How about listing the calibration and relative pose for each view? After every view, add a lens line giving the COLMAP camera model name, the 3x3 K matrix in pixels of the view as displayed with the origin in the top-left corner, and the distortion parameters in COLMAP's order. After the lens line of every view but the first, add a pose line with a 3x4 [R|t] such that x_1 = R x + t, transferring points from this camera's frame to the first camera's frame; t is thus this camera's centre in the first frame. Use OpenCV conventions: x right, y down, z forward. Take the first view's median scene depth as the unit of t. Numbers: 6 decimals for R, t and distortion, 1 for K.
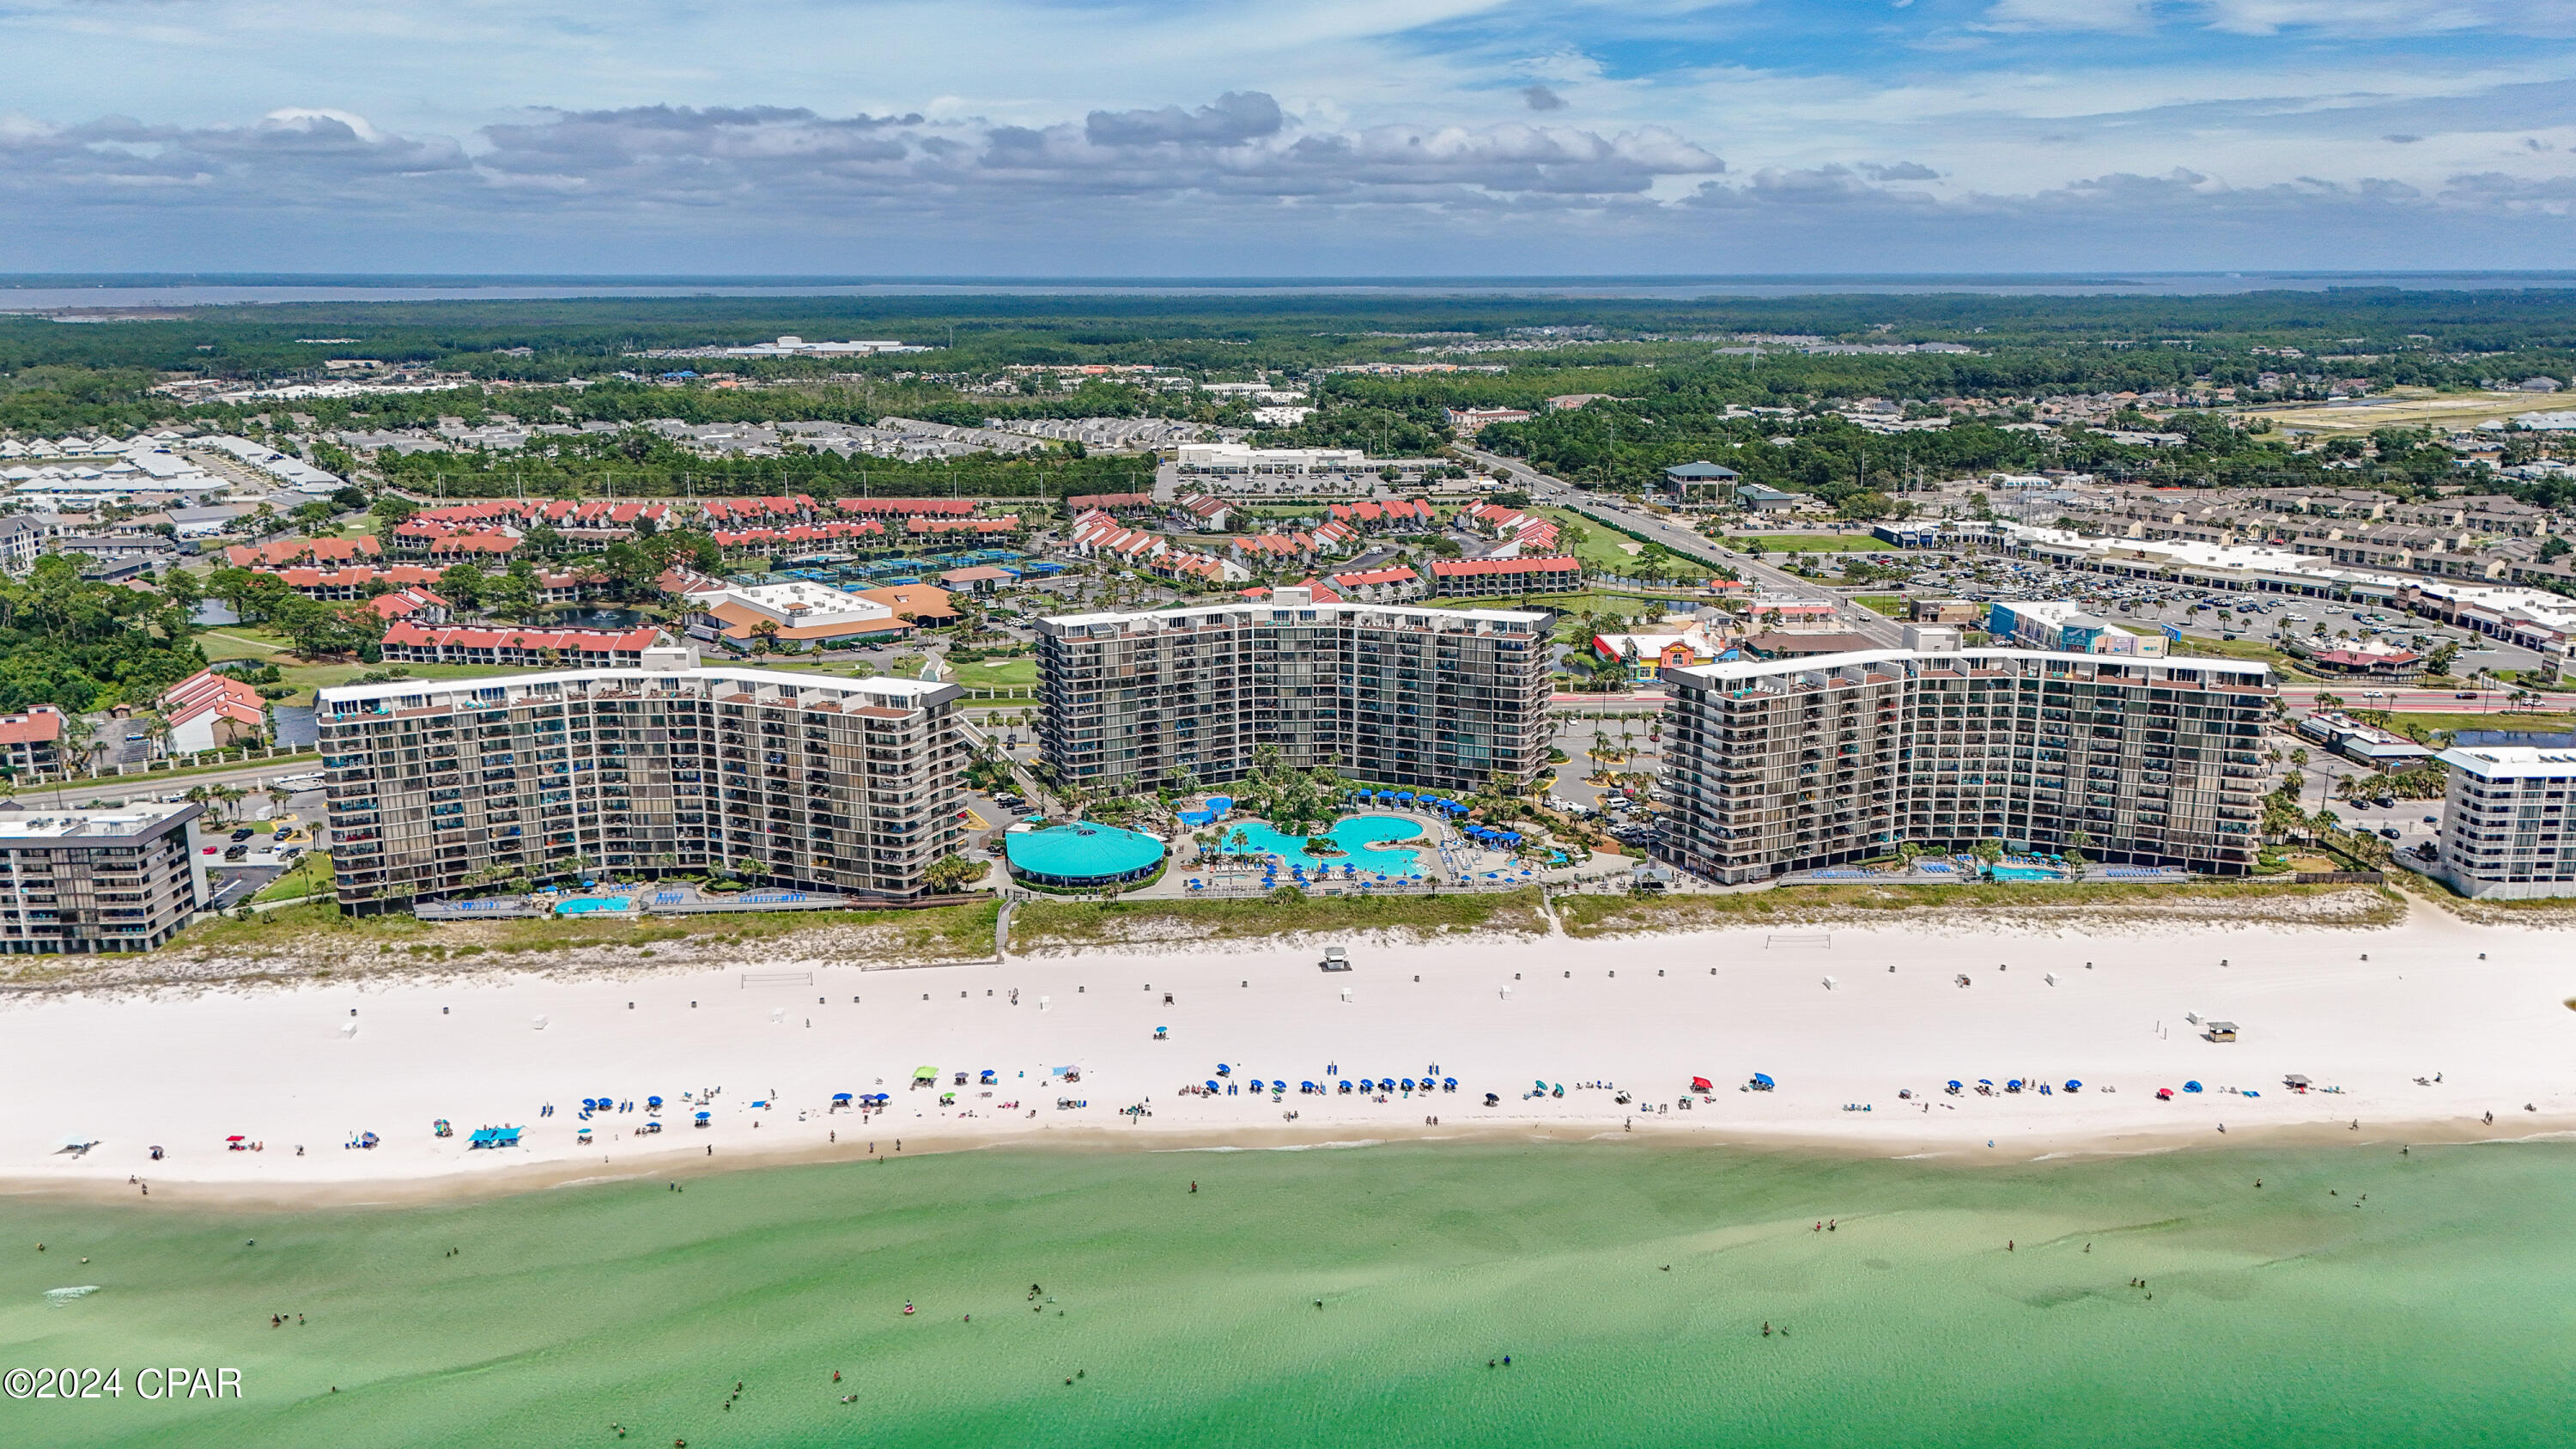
lens RADIAL K [[1881.2, 0, 1274.6], [0, 1881.2, 738.4], [0, 0, 1]] dist [0.067786, -0.059606]
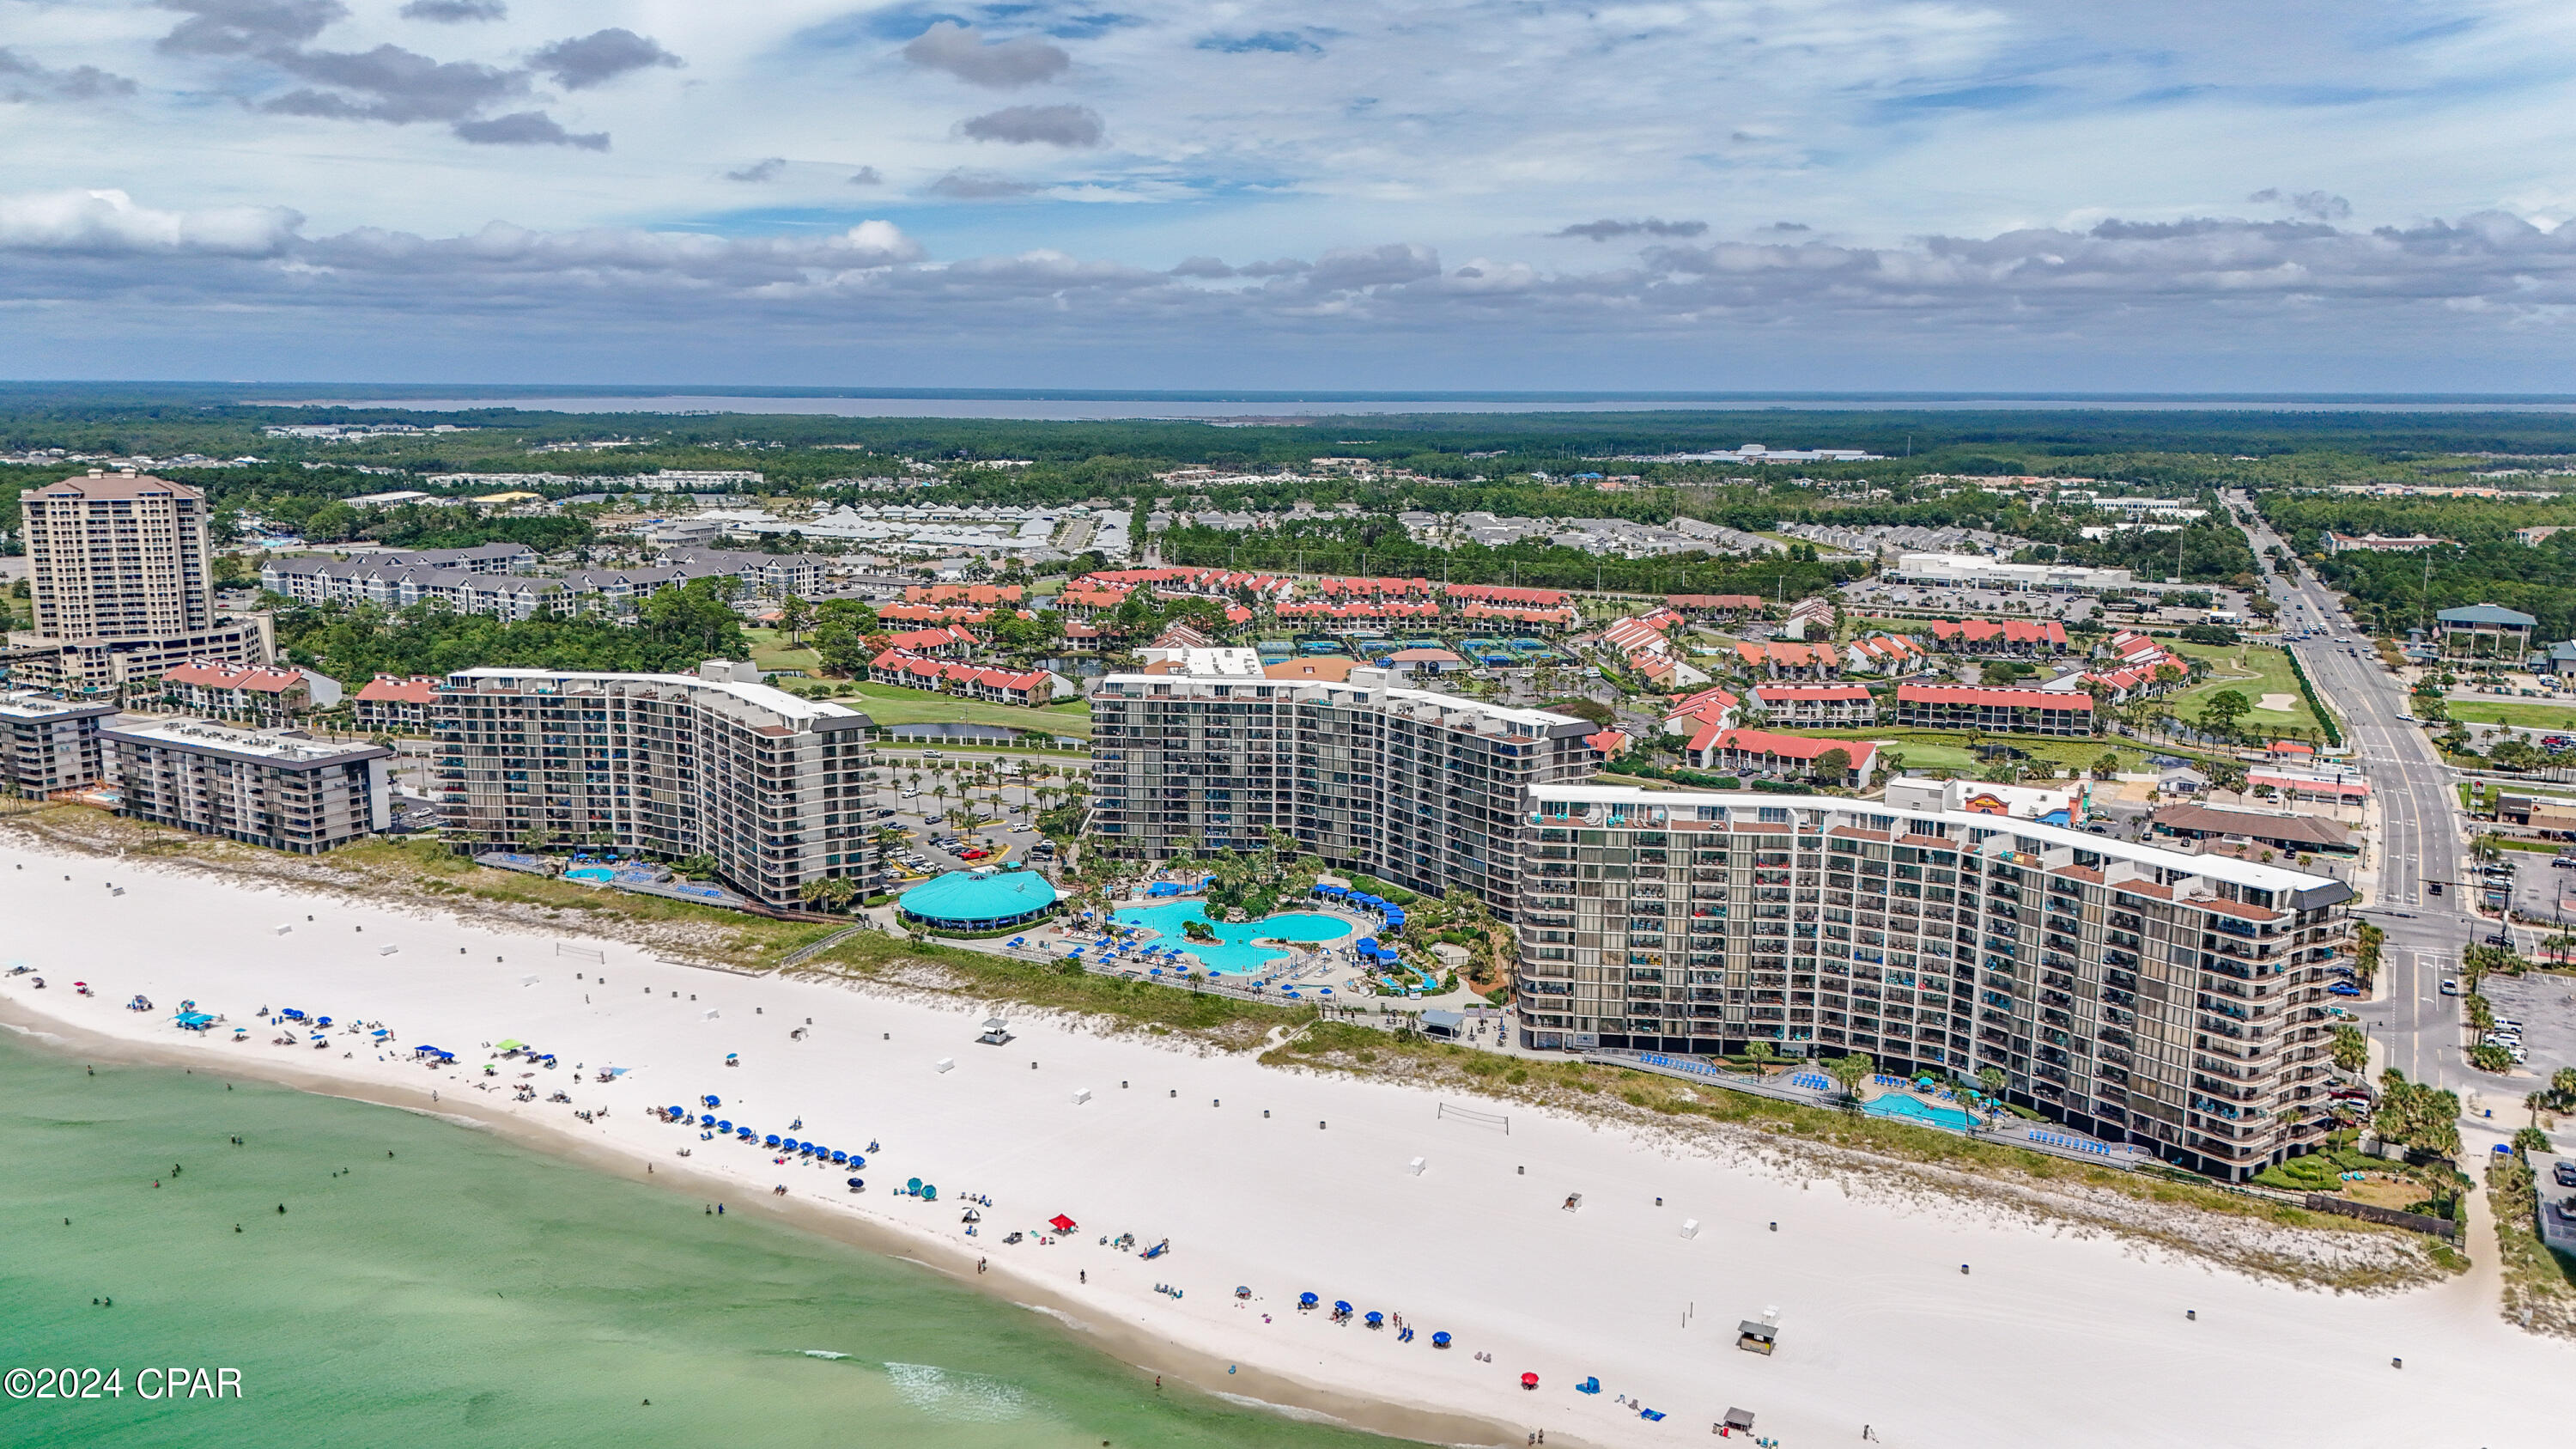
lens RADIAL K [[1881.2, 0, 1285.4], [0, 1881.2, 728.6], [0, 0, 1]] dist [0.067786, -0.059606]
pose [[0.846988, 0.102573, -0.521622, 0.478562], [-0.135535, 0.990449, -0.025311, -0.021872], [0.514044, 0.092136, 0.852801, 0.189354]]
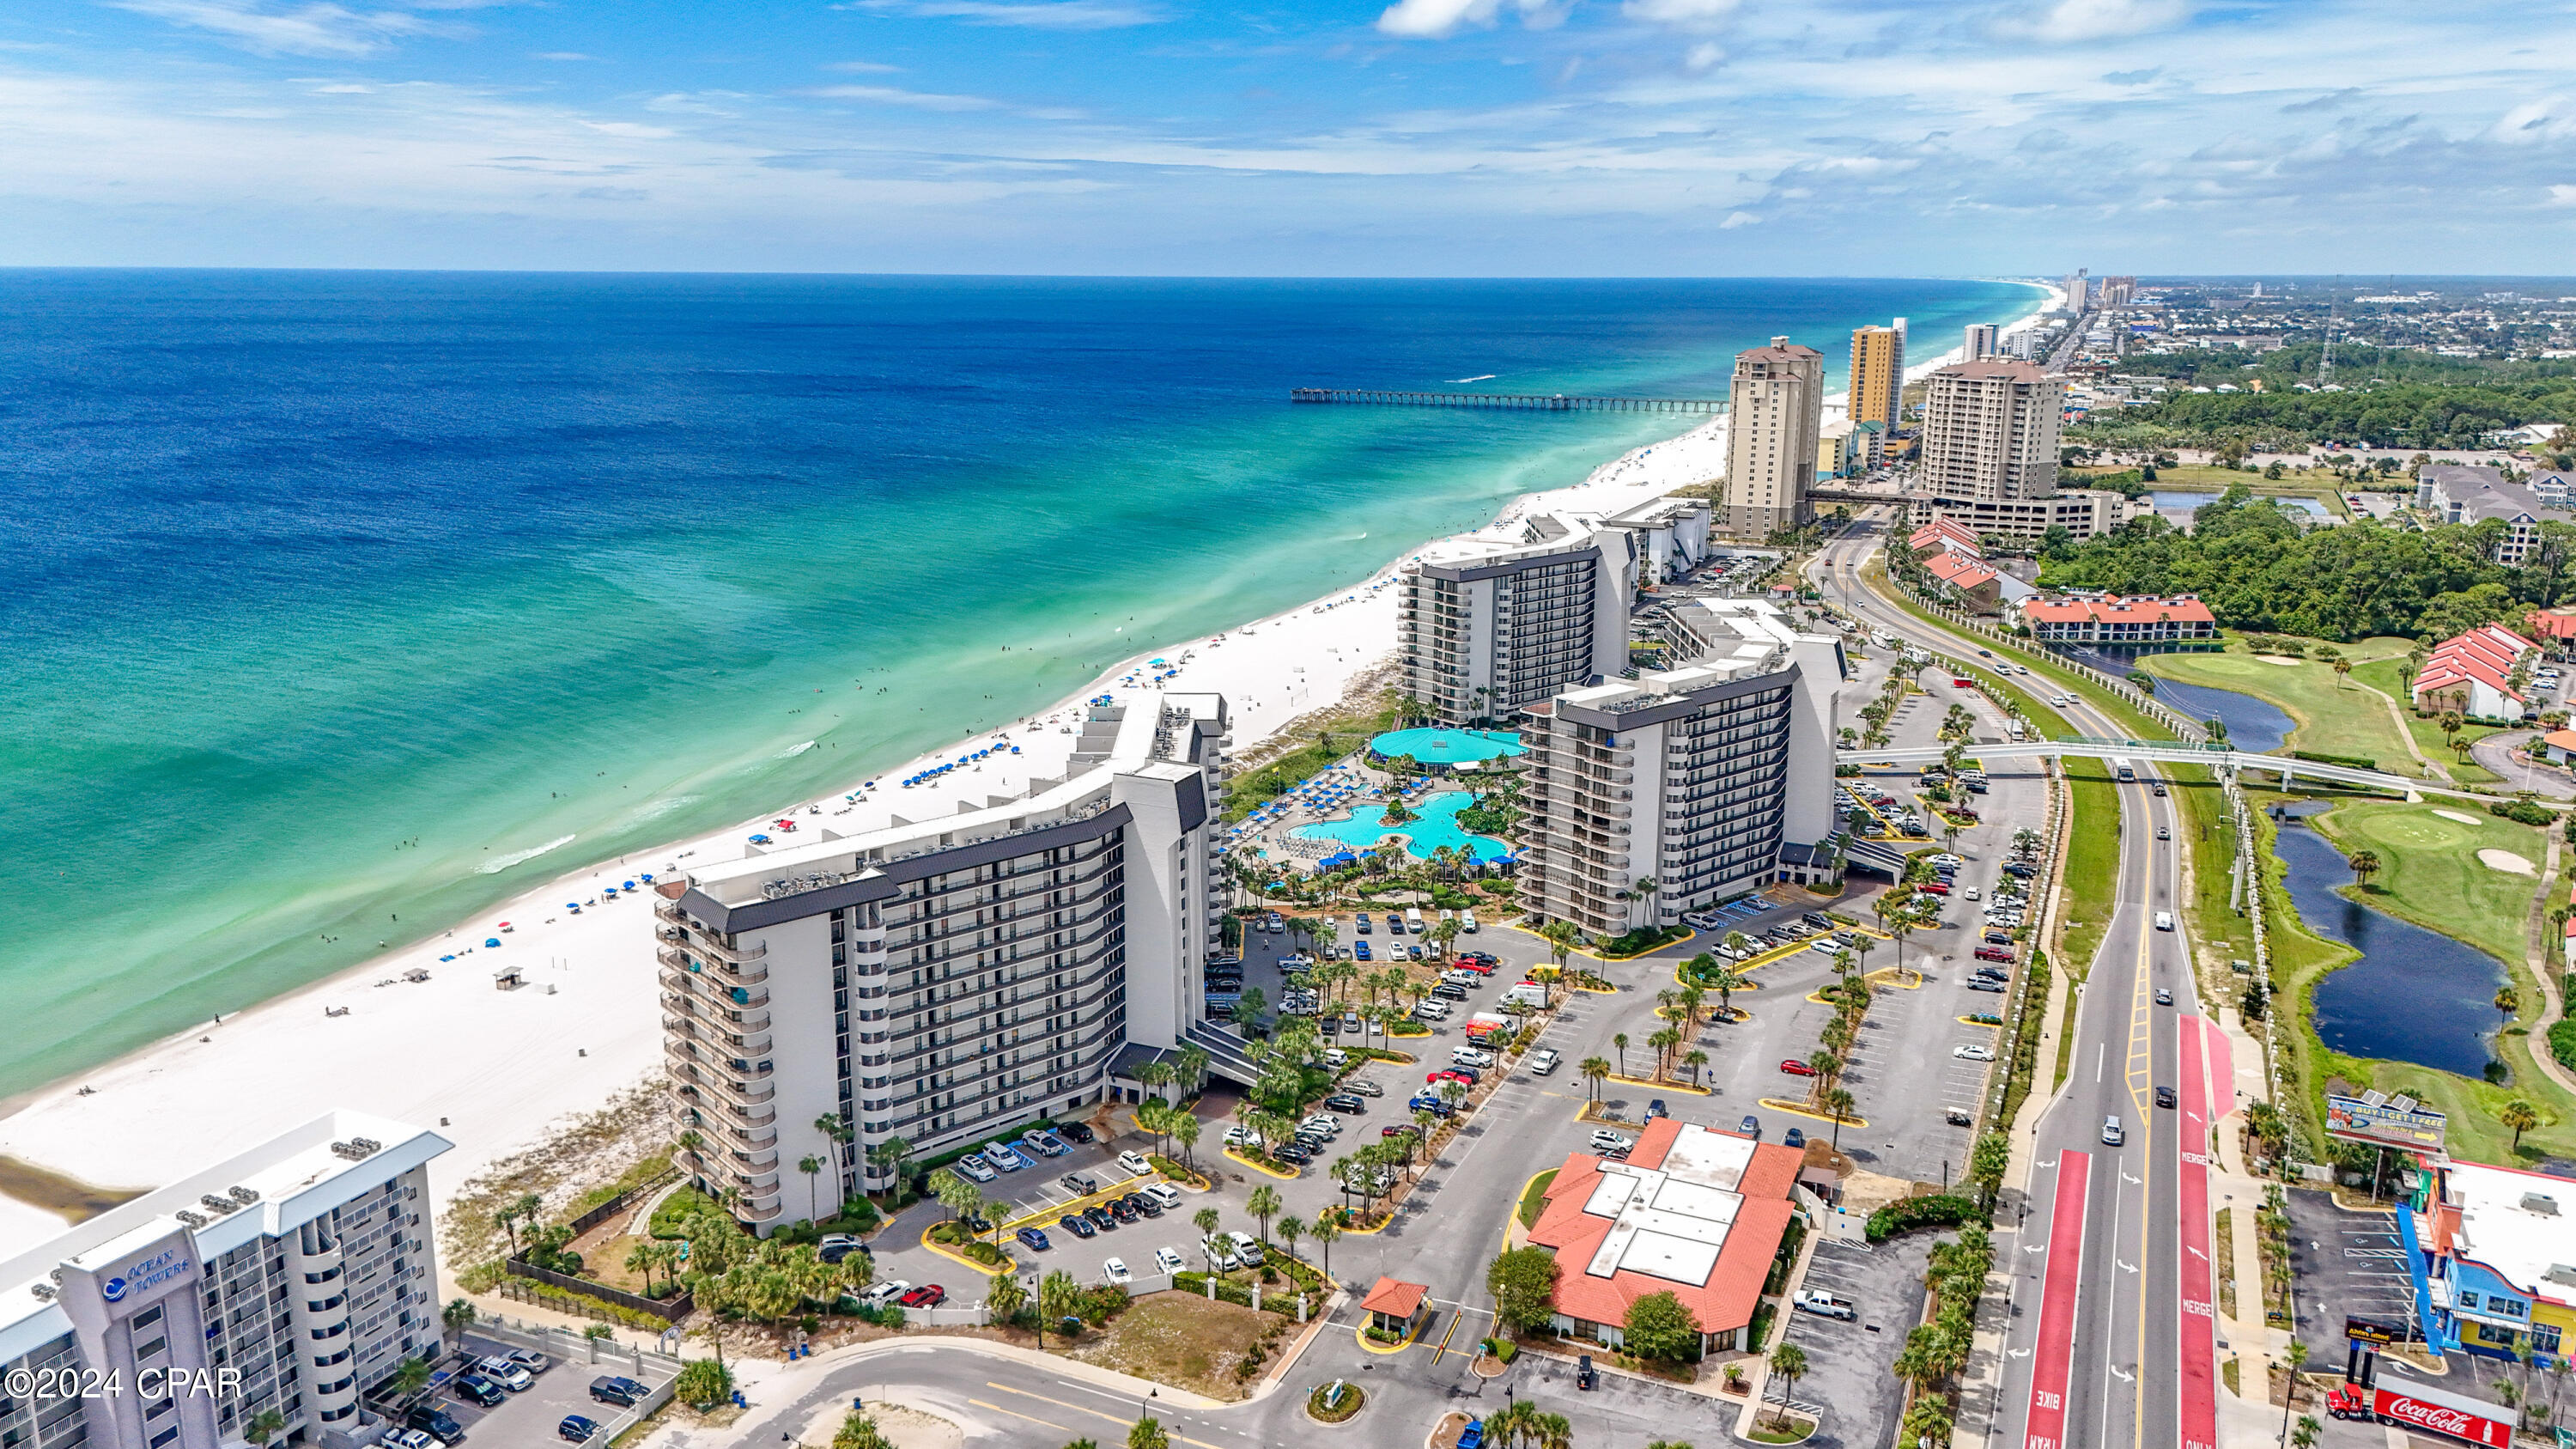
lens RADIAL K [[1881.2, 0, 1290.6], [0, 1881.2, 731.2], [0, 0, 1]] dist [0.067786, -0.059606]
pose [[-0.440905, 0.214864, -0.871456, 0.788172], [-0.219537, 0.915616, 0.336825, -0.262924], [0.870291, 0.339825, -0.356529, 1.138901]]
